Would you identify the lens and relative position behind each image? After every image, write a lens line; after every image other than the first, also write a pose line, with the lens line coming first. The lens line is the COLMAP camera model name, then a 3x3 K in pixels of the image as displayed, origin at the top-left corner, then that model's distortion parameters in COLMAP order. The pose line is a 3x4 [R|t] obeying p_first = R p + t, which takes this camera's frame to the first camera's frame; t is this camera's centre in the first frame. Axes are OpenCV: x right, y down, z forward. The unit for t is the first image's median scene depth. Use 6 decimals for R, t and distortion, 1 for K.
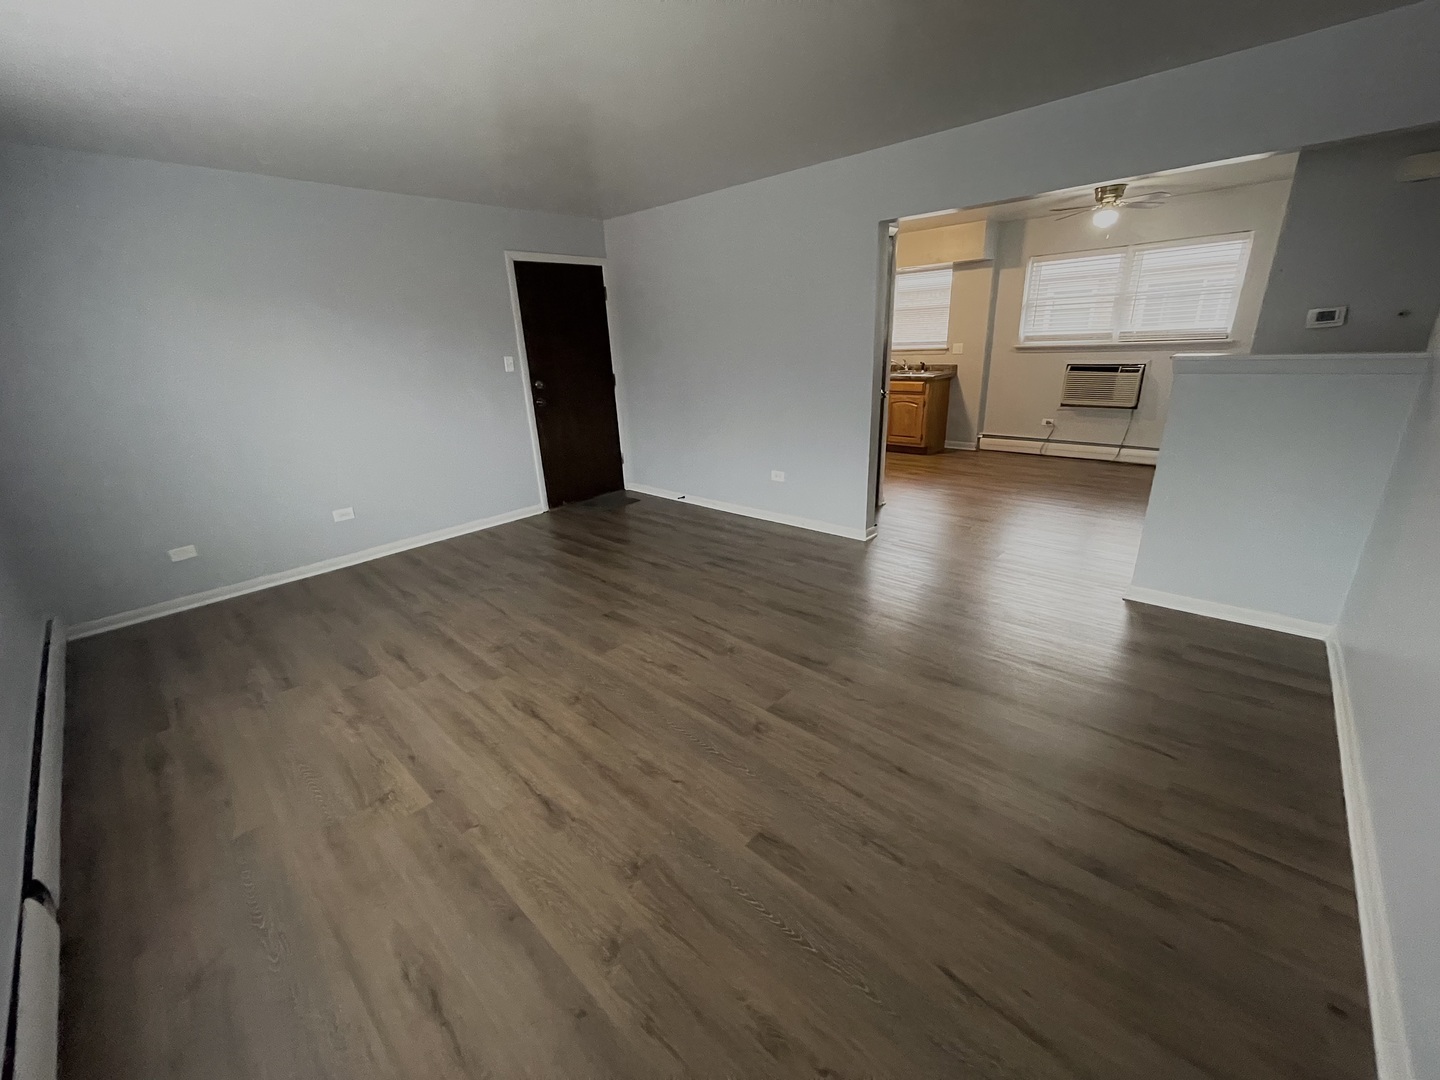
lens RADIAL K [[580.5, 0, 717.6], [0, 580.5, 538.7], [0, 0, 1]] dist [0.002771, -0.000713]
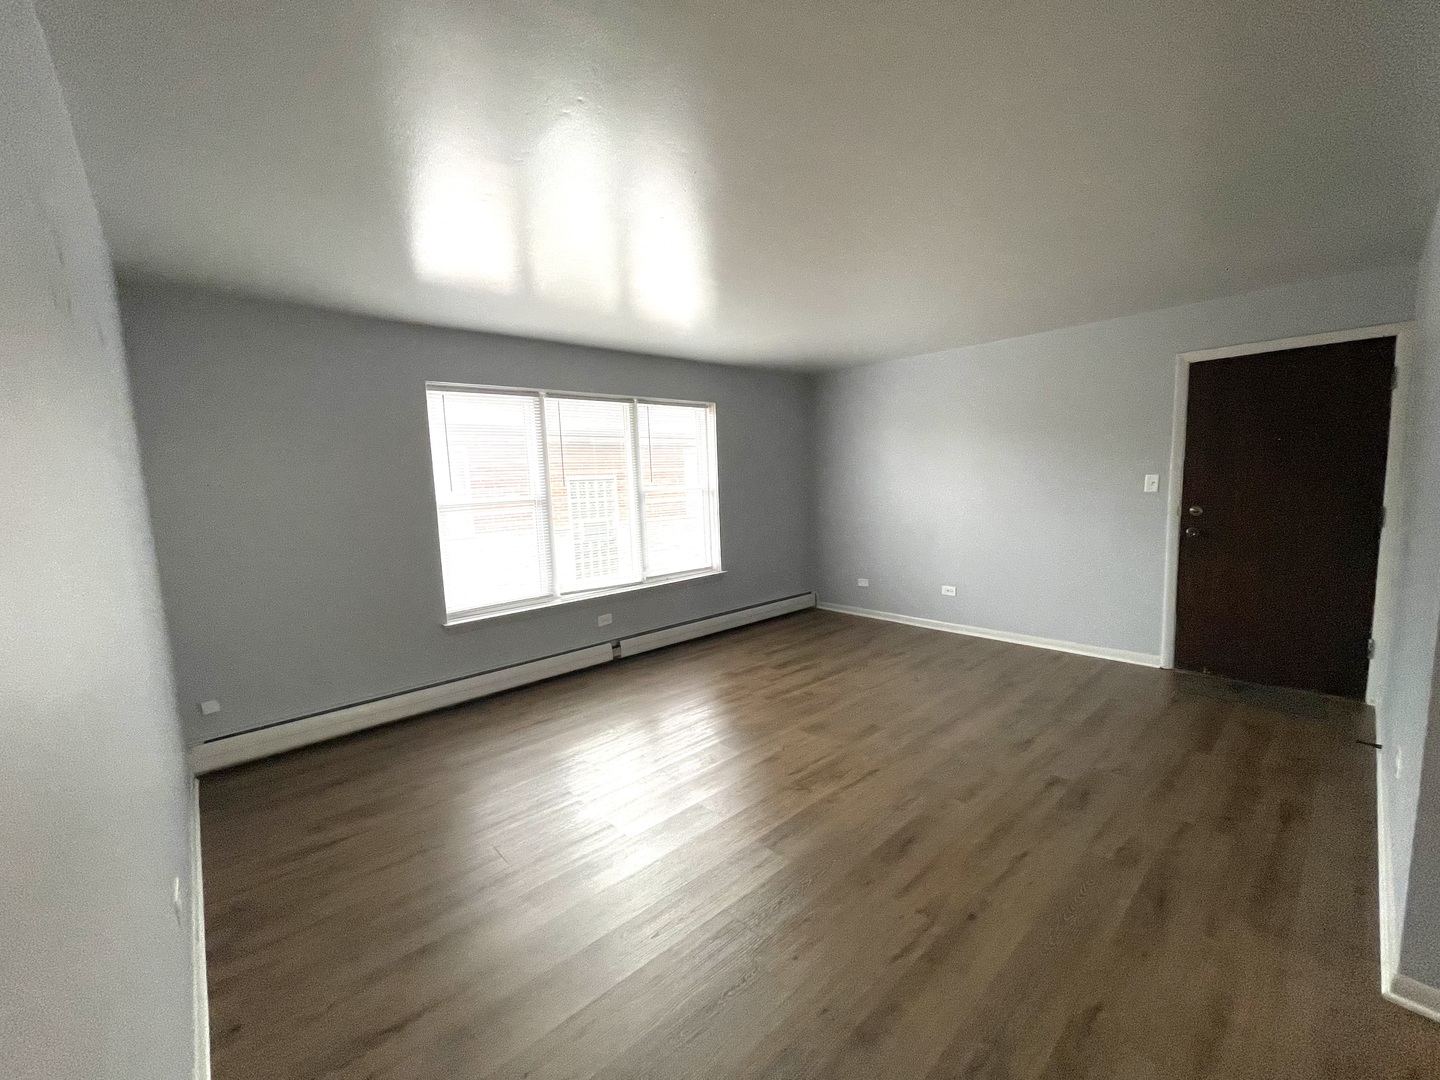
lens RADIAL K [[580.5, 0, 718.1], [0, 580.5, 540.1], [0, 0, 1]] dist [0.002771, -0.000713]
pose [[-0.087789, 0.155013, -0.984004, 0.629950], [-0.286212, 0.942241, 0.173969, -0.221071], [0.954136, 0.296906, -0.038351, 0.533887]]
